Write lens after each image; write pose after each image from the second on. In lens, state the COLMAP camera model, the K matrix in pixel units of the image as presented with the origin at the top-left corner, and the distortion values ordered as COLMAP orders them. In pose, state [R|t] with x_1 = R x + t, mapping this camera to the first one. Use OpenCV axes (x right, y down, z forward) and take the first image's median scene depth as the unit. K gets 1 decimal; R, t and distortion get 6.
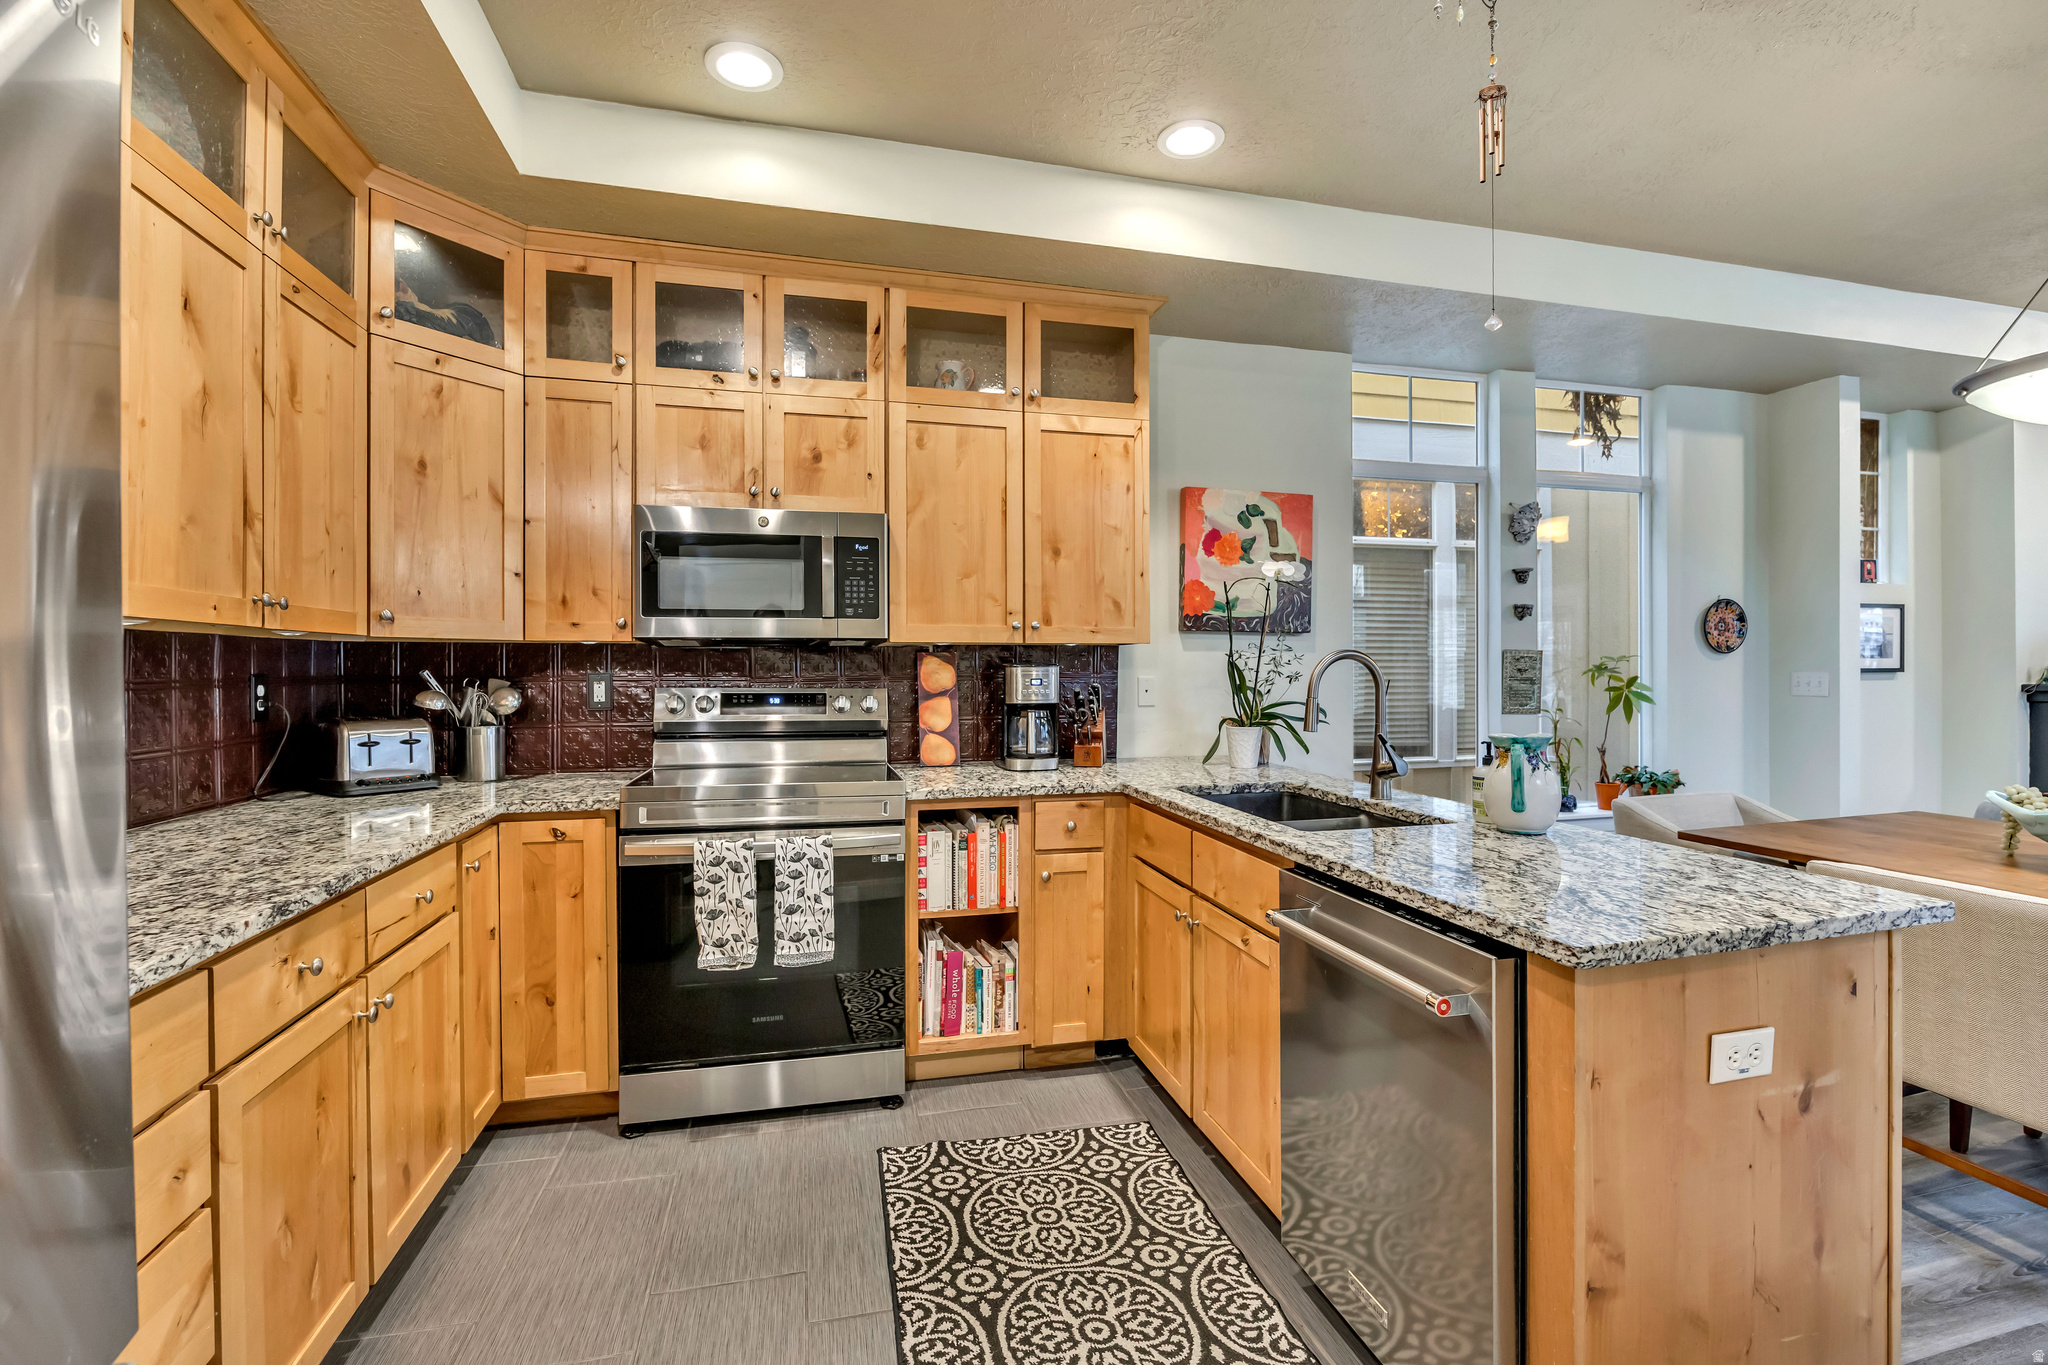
lens RADIAL K [[908.7, 0, 1032.4], [0, 908.7, 678.8], [0, 0, 1]] dist [-0.011935, -0.000181]
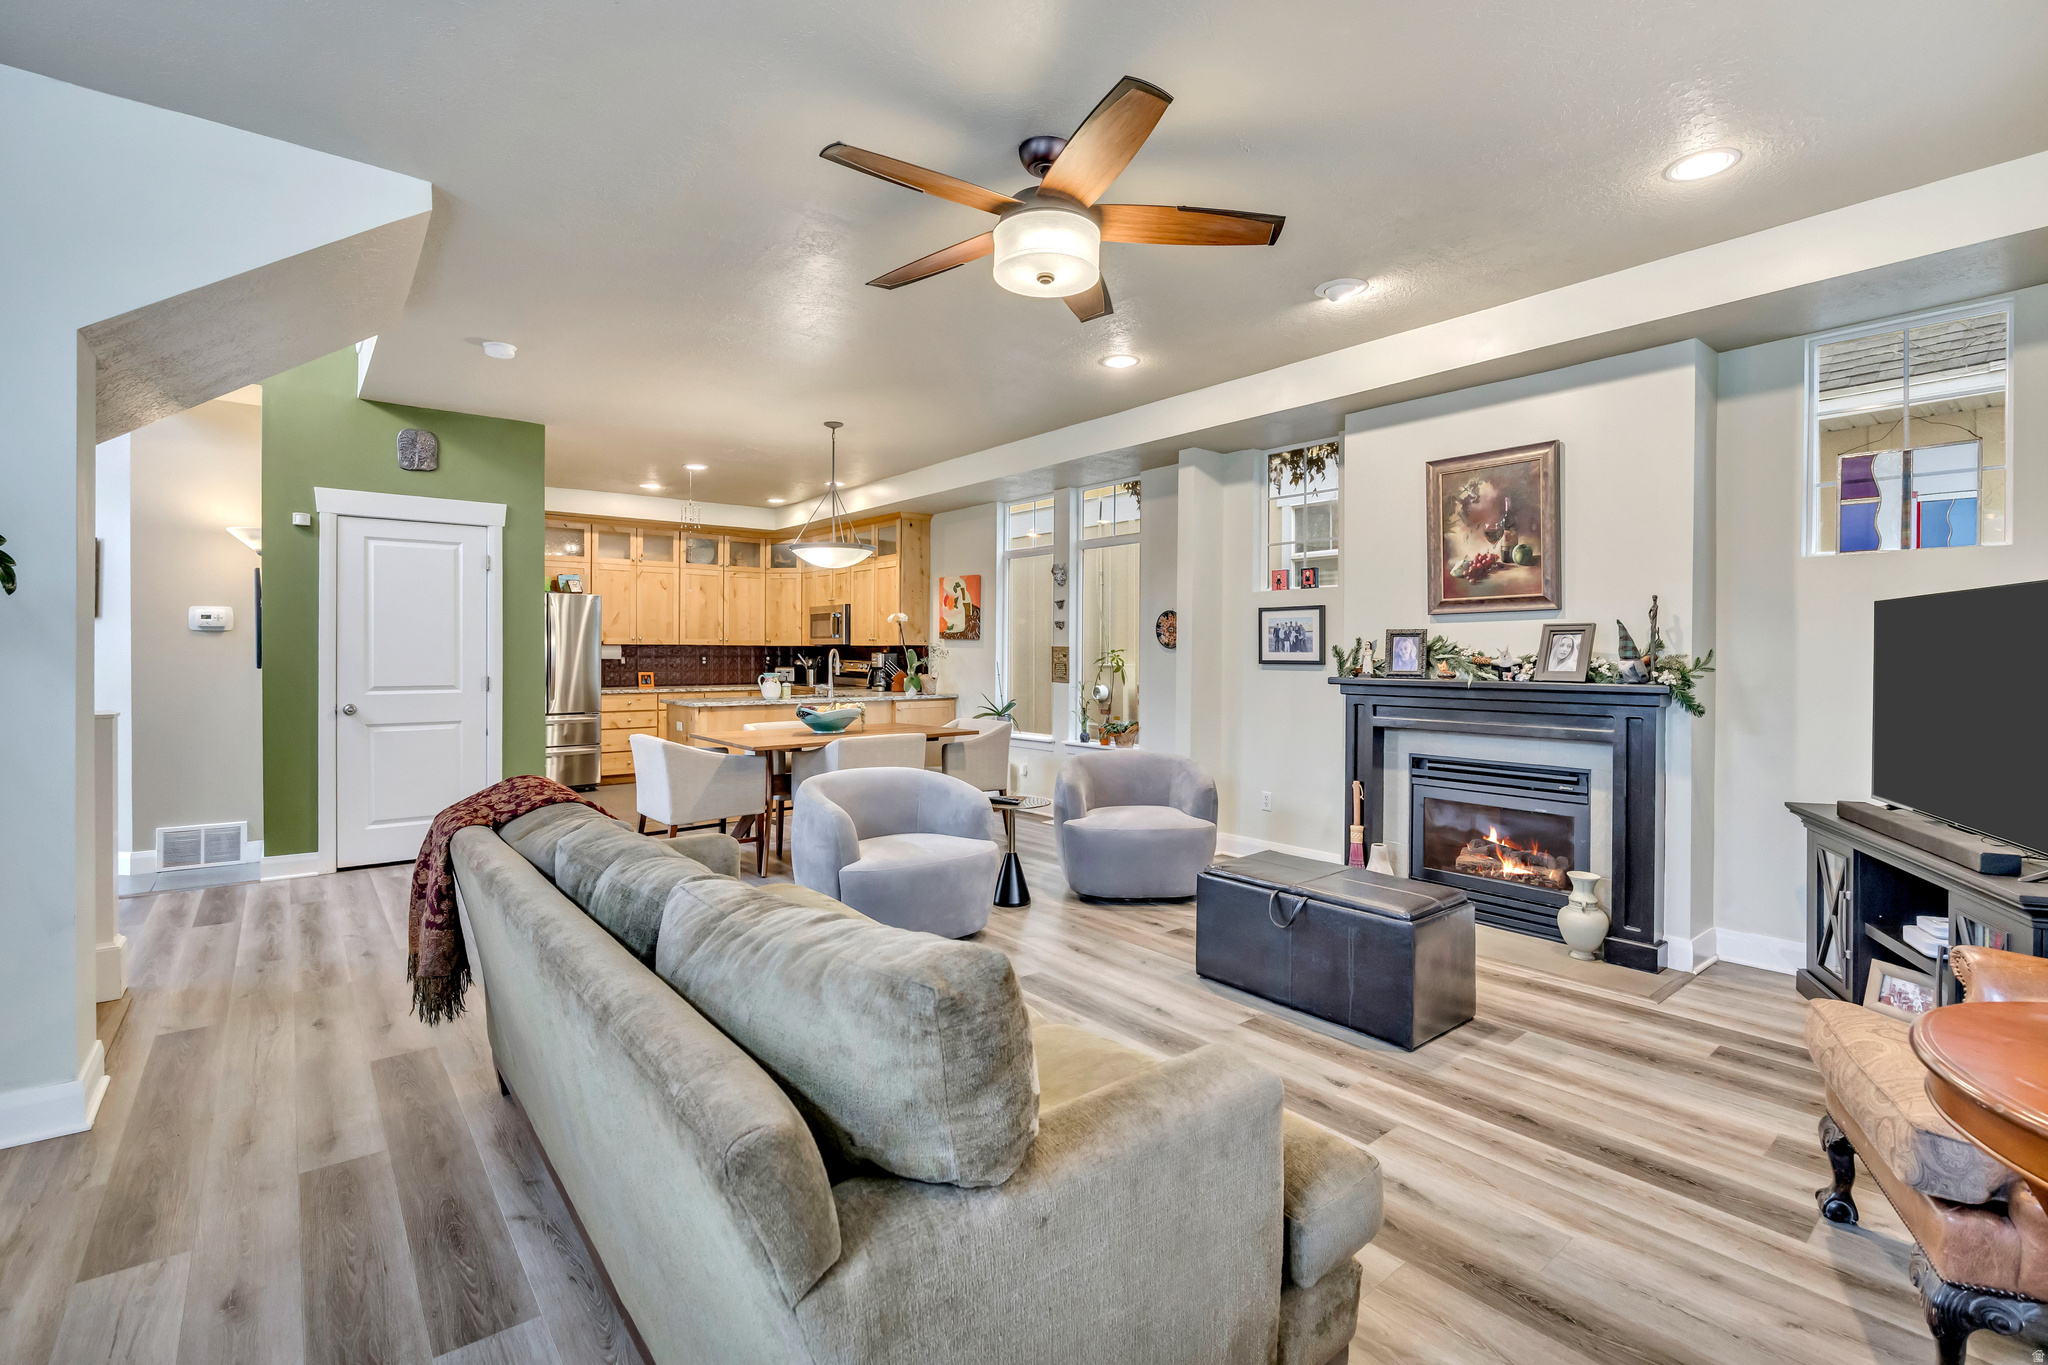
lens RADIAL K [[914.9, 0, 1025.6], [0, 914.9, 663.3], [0, 0, 1]] dist [-0.011897, 0.000561]
pose [[0.414843, 0.016447, -0.909744, 2.872832], [-0.015165, 0.999823, 0.011160, -0.024026], [0.909767, 0.009166, 0.415019, 0.262772]]
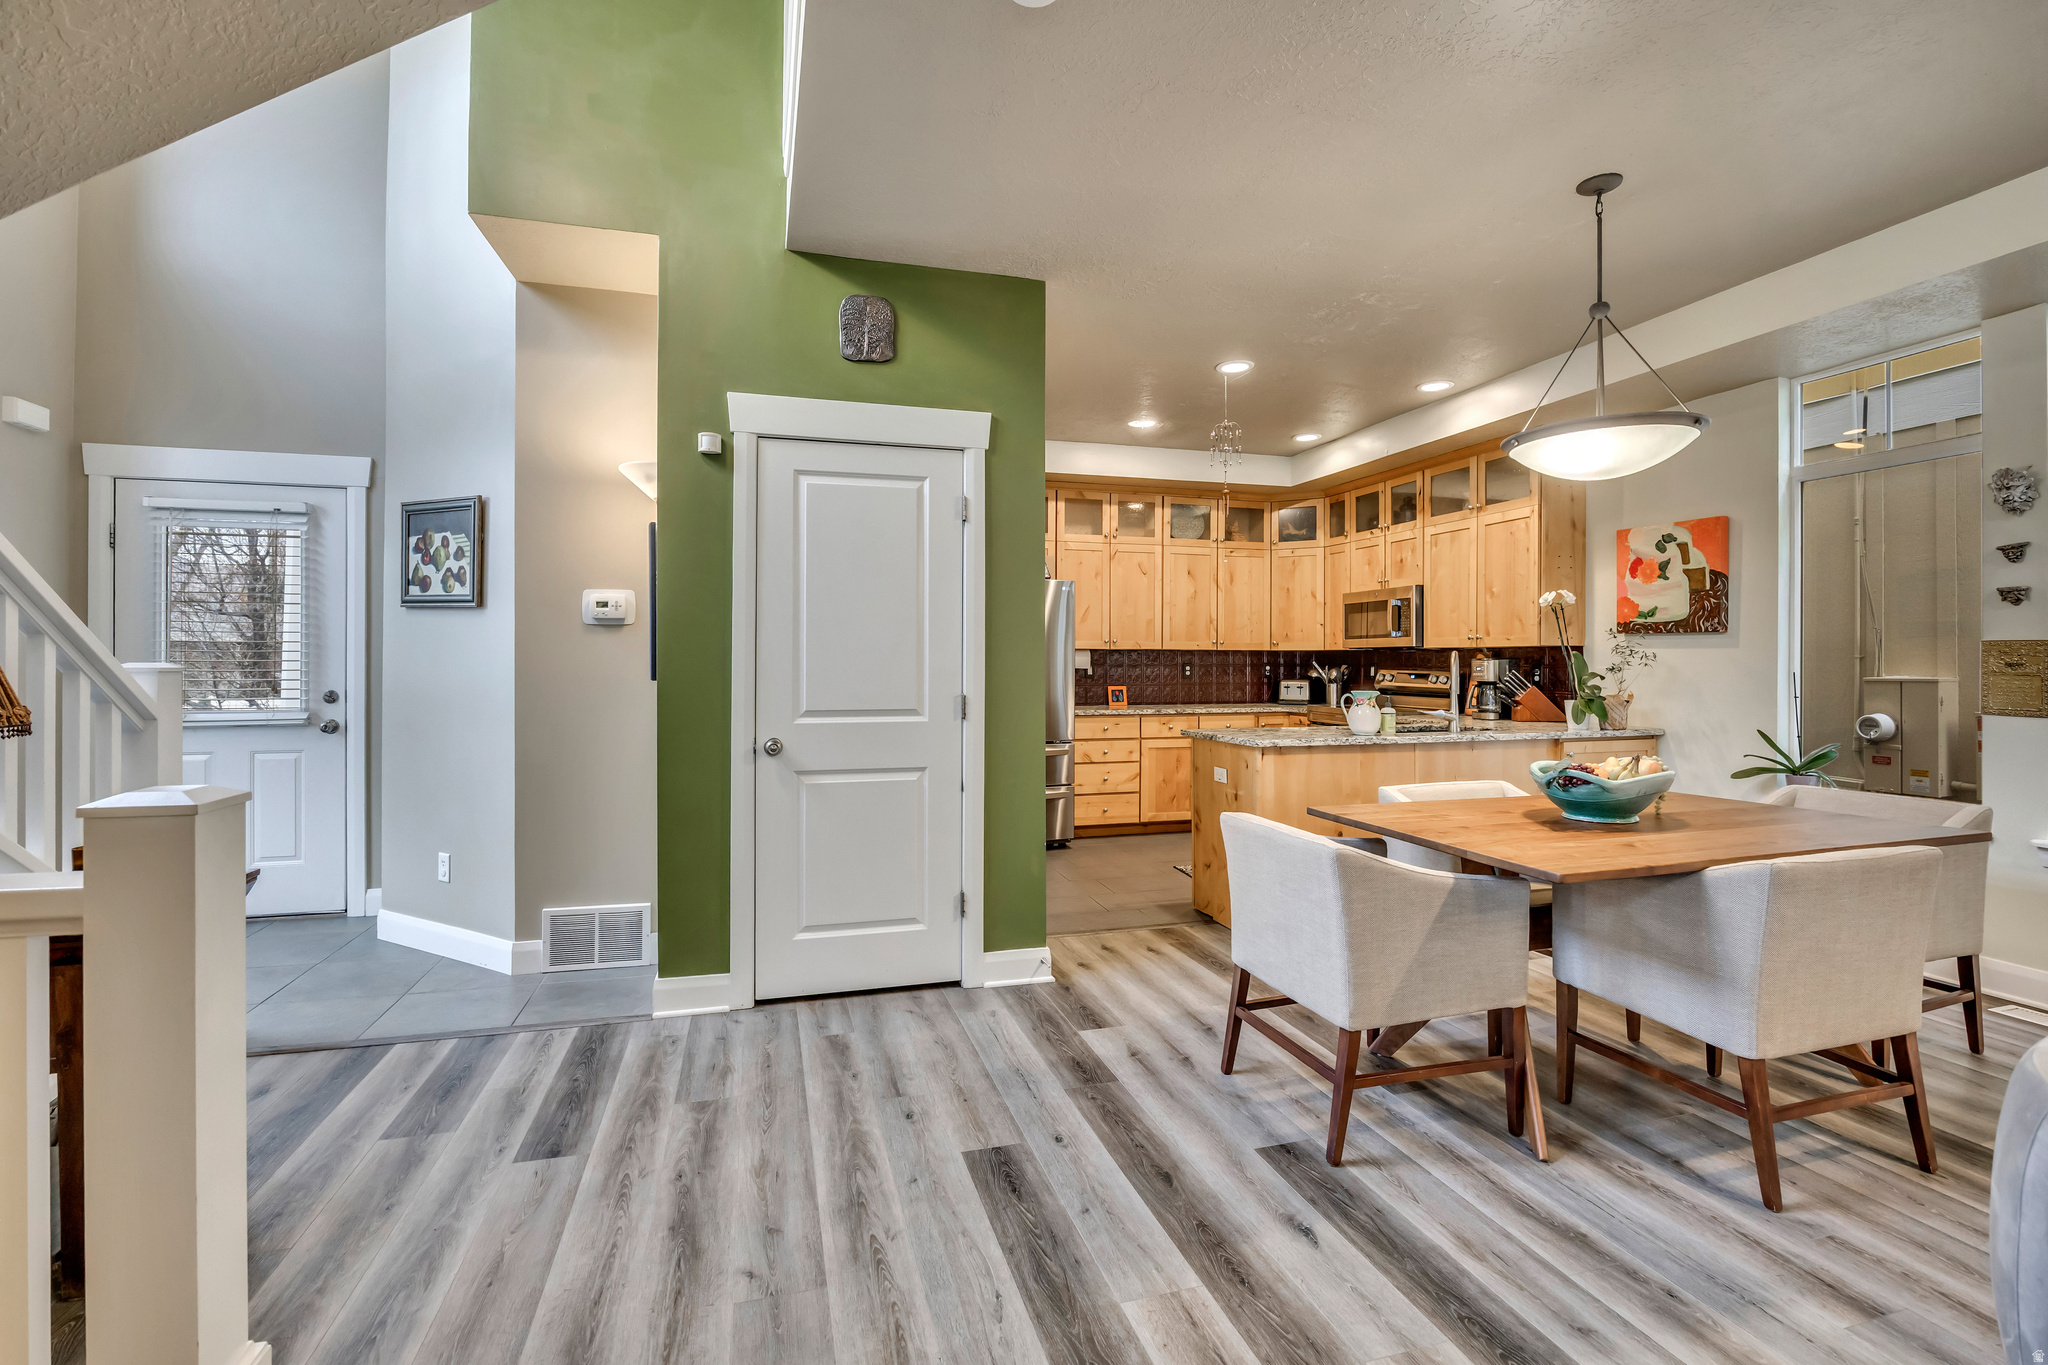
lens RADIAL K [[914.9, 0, 1025.6], [0, 914.9, 663.3], [0, 0, 1]] dist [-0.011897, 0.000561]
pose [[0.025952, 0.003911, -0.999656, 1.821858], [-0.012397, 0.999917, 0.003590, -0.003030], [0.999586, 0.012299, 0.025998, 0.075445]]
